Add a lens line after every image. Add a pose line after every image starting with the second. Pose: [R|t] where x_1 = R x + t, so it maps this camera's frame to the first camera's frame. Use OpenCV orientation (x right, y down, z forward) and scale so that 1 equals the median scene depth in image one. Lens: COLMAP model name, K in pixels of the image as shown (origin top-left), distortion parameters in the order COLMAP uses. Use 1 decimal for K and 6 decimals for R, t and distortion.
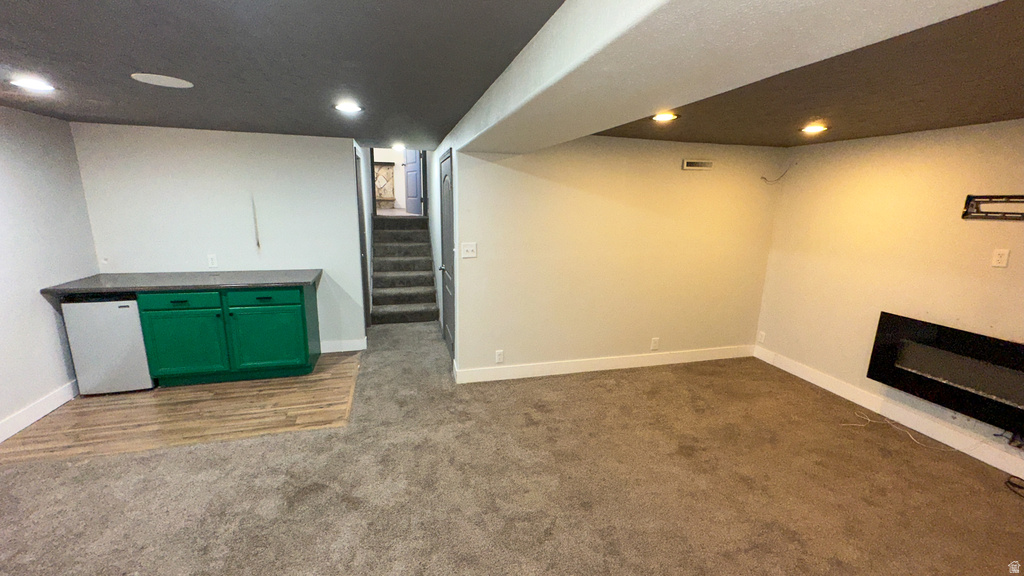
lens RADIAL K [[406.4, 0, 509.8], [0, 406.4, 287.3], [0, 0, 1]] dist [-0.002246, 0.000132]
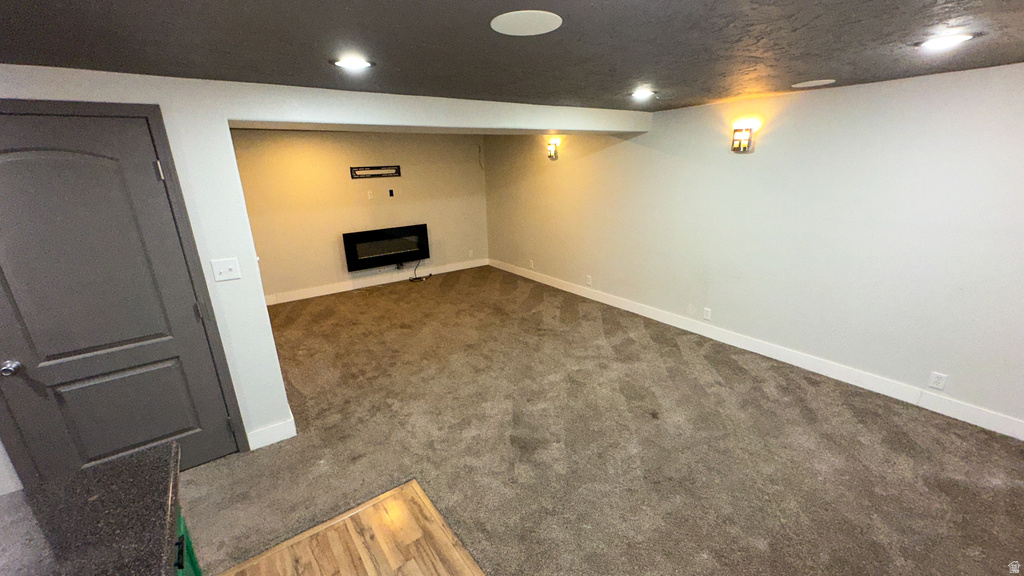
lens RADIAL K [[406.4, 0, 509.8], [0, 406.4, 287.3], [0, 0, 1]] dist [-0.002246, 0.000132]
pose [[-0.353587, -0.286275, 0.890518, -0.969799], [0.218734, 0.900318, 0.376276, -0.232030], [-0.909468, 0.327833, -0.255723, 0.831563]]
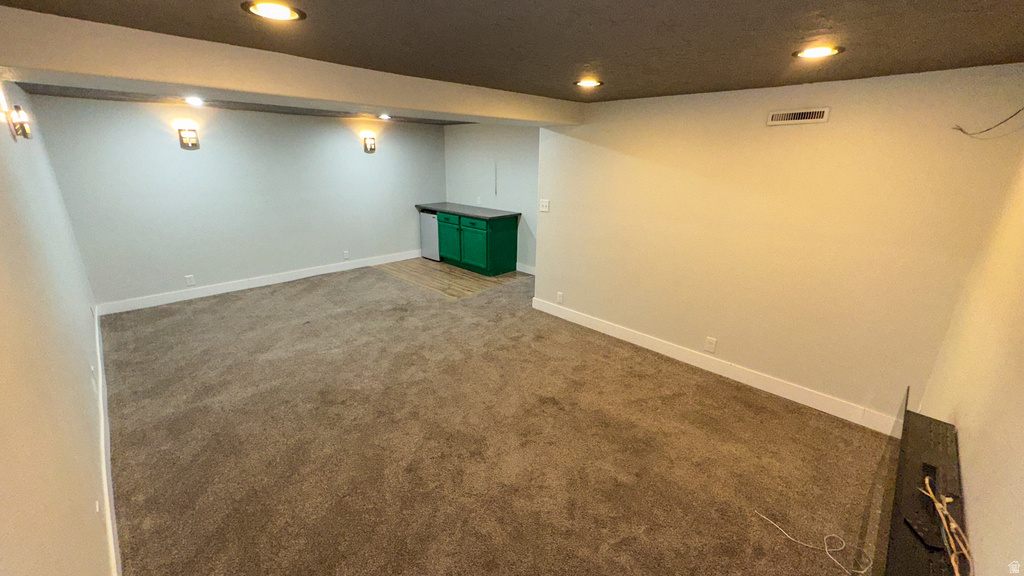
lens RADIAL K [[406.4, 0, 509.8], [0, 406.4, 287.3], [0, 0, 1]] dist [-0.002246, 0.000132]
pose [[0.493795, 0.254605, -0.831470, 1.023149], [-0.188039, 0.964817, 0.183765, -0.061104], [0.849004, 0.065607, 0.524297, 0.269609]]
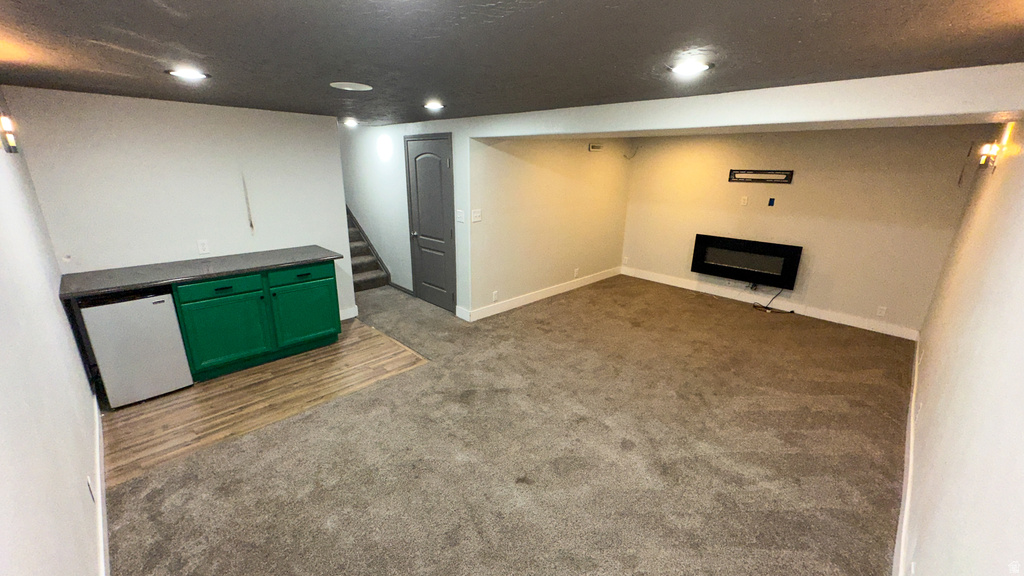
lens RADIAL K [[406.4, 0, 509.8], [0, 406.4, 287.3], [0, 0, 1]] dist [-0.002246, 0.000132]
pose [[0.867047, -0.151089, 0.474766, -0.687159], [0.107777, 0.987226, 0.117344, -0.007869], [-0.486430, -0.050574, 0.872254, -0.189239]]
